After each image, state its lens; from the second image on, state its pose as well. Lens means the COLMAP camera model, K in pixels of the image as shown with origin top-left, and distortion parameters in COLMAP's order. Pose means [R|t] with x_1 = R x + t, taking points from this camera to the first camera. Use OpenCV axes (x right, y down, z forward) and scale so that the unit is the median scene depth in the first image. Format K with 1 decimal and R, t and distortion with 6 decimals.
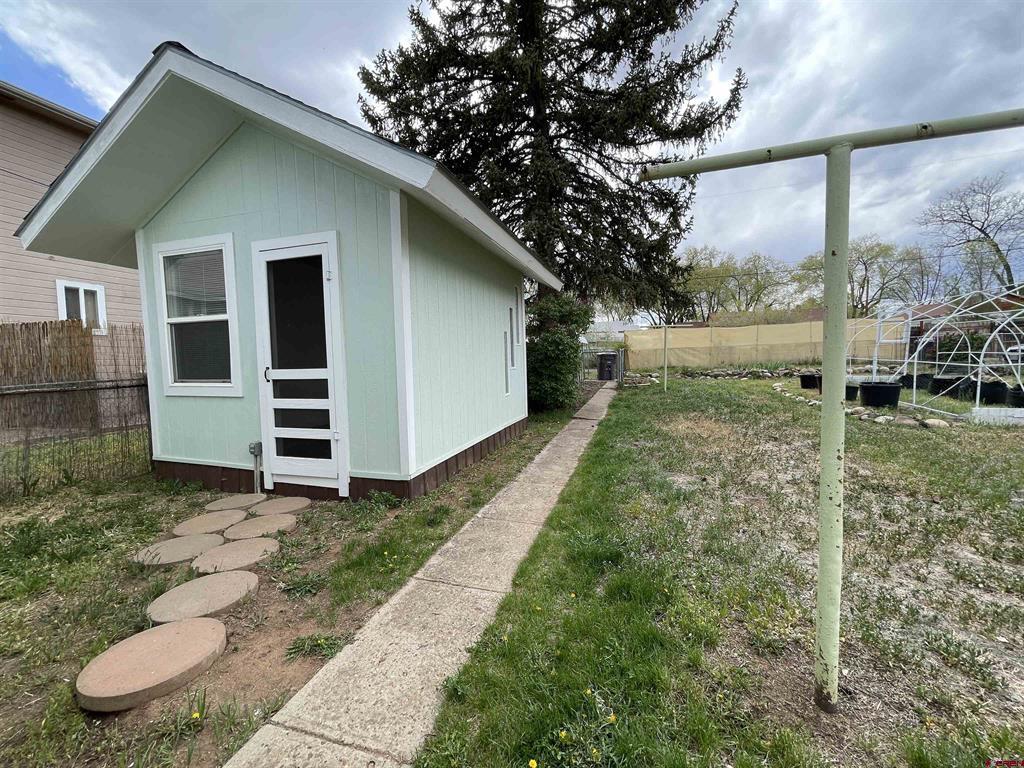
lens RADIAL K [[410.3, 0, 512.0], [0, 410.3, 384.0], [0, 0, 1]] dist [0.000768, 0.000216]
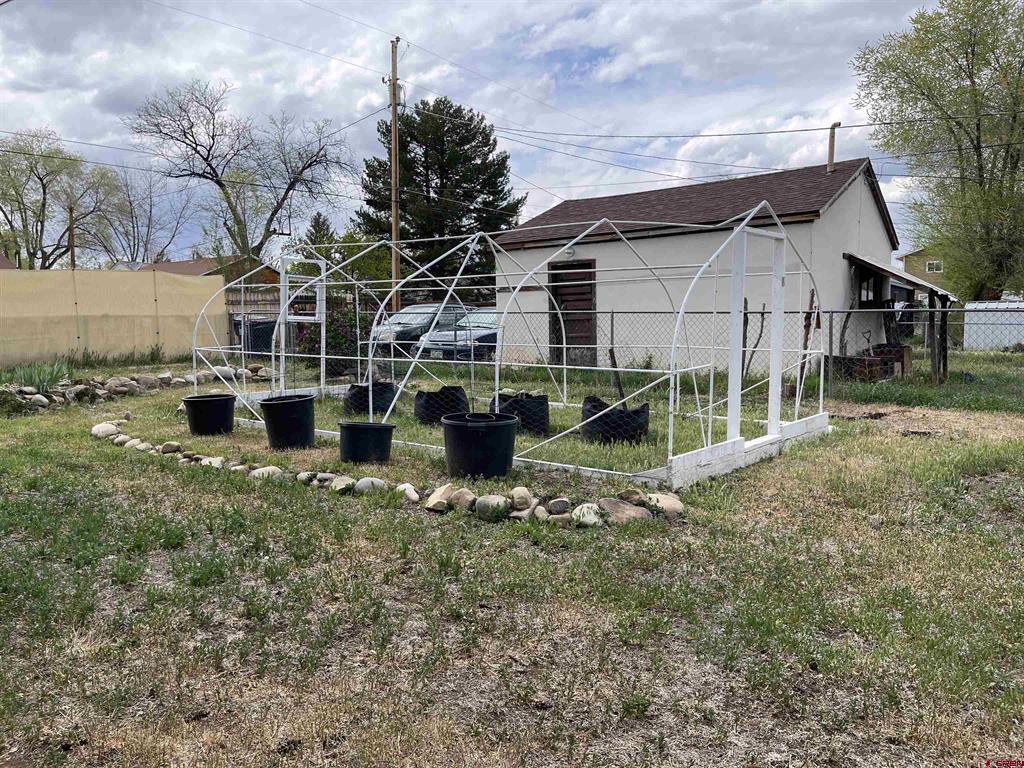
lens RADIAL K [[782.5, 0, 512.0], [0, 782.5, 384.0], [0, 0, 1]] dist [0.003995, -0.052124]
pose [[0.294066, -0.050118, 0.954470, 0.015818], [0.063563, 0.997439, 0.032791, -0.007132], [-0.953669, 0.051026, 0.296499, 0.082141]]
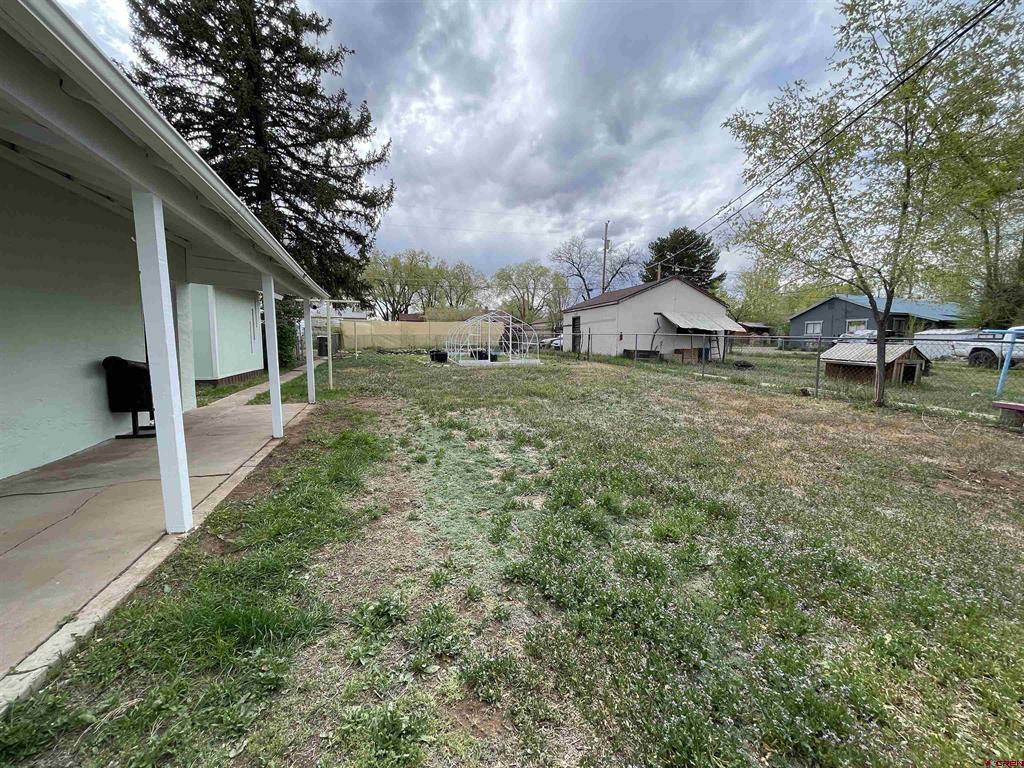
lens RADIAL K [[410.3, 0, 512.0], [0, 410.3, 384.0], [0, 0, 1]] dist [0.000768, 0.000216]
pose [[0.818246, -0.033414, 0.573896, -0.002597], [0.014879, 0.999206, 0.036963, 0.002398], [-0.574676, -0.021706, 0.818093, -0.027495]]
